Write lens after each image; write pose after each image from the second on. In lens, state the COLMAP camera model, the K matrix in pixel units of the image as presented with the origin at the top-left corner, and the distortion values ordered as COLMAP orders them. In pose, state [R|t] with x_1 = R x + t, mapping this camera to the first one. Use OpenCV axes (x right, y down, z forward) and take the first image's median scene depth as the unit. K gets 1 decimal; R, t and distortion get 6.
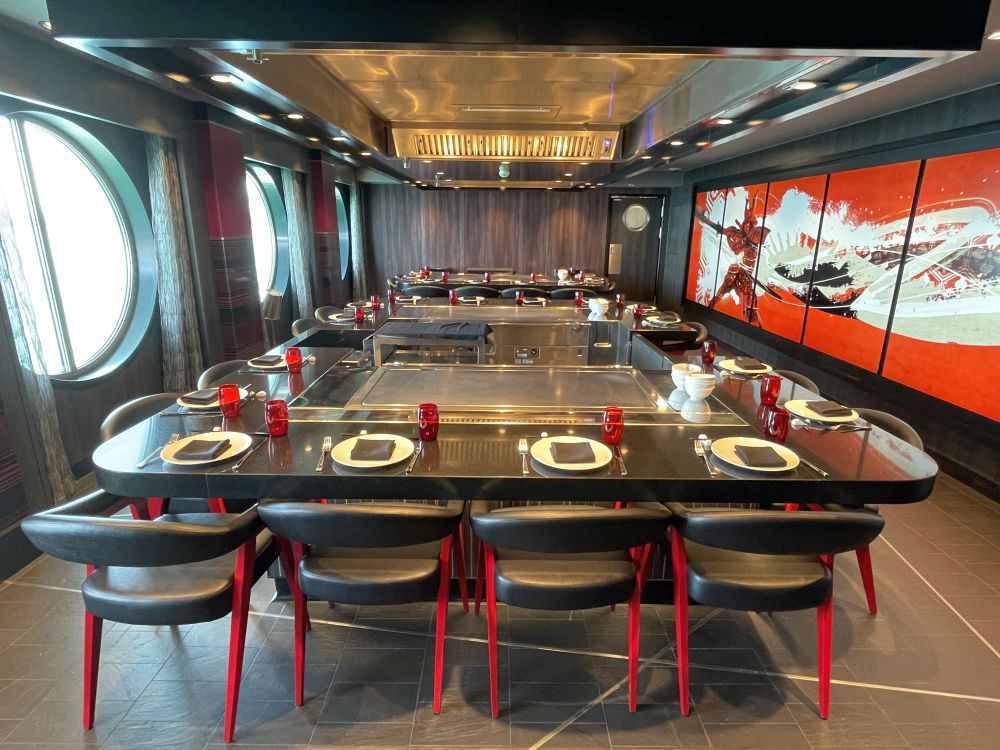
lens RADIAL K [[533.1, 0, 500.1], [0, 533.1, 375.3], [0, 0, 1]] dist [-0.010782, -0.003120]
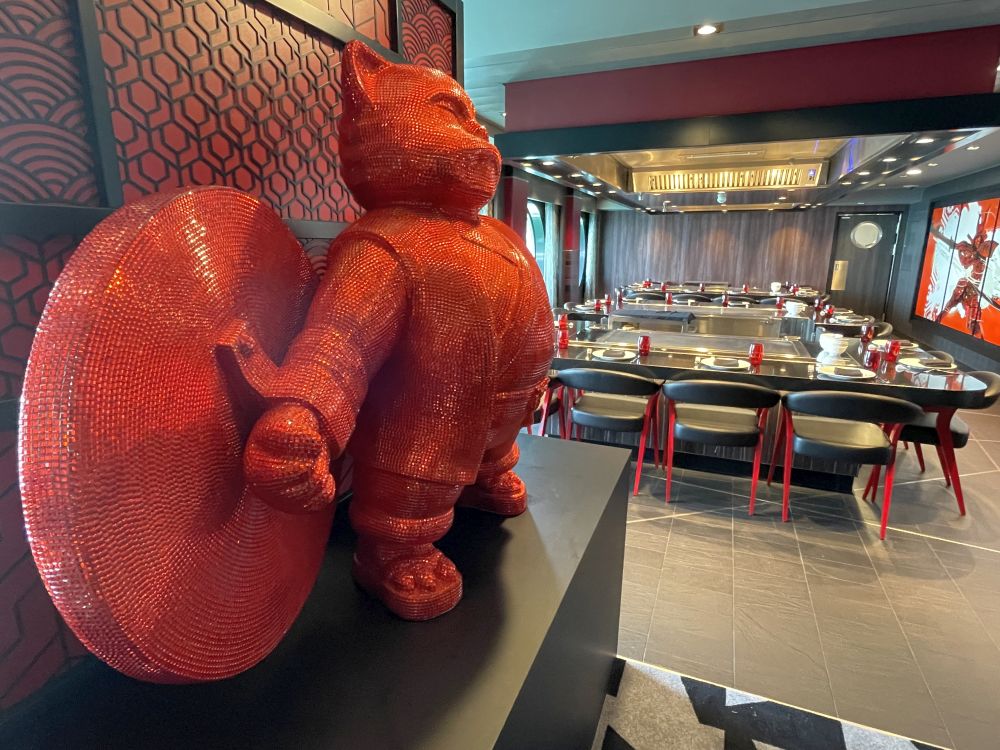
lens RADIAL K [[533.1, 0, 496.4], [0, 533.1, 374.6], [0, 0, 1]] dist [-0.010782, -0.003120]
pose [[0.917761, 0.080439, -0.388903, 0.031472], [-0.096878, 0.995035, -0.022812, 0.075515], [0.385137, 0.058612, 0.920996, -0.231615]]
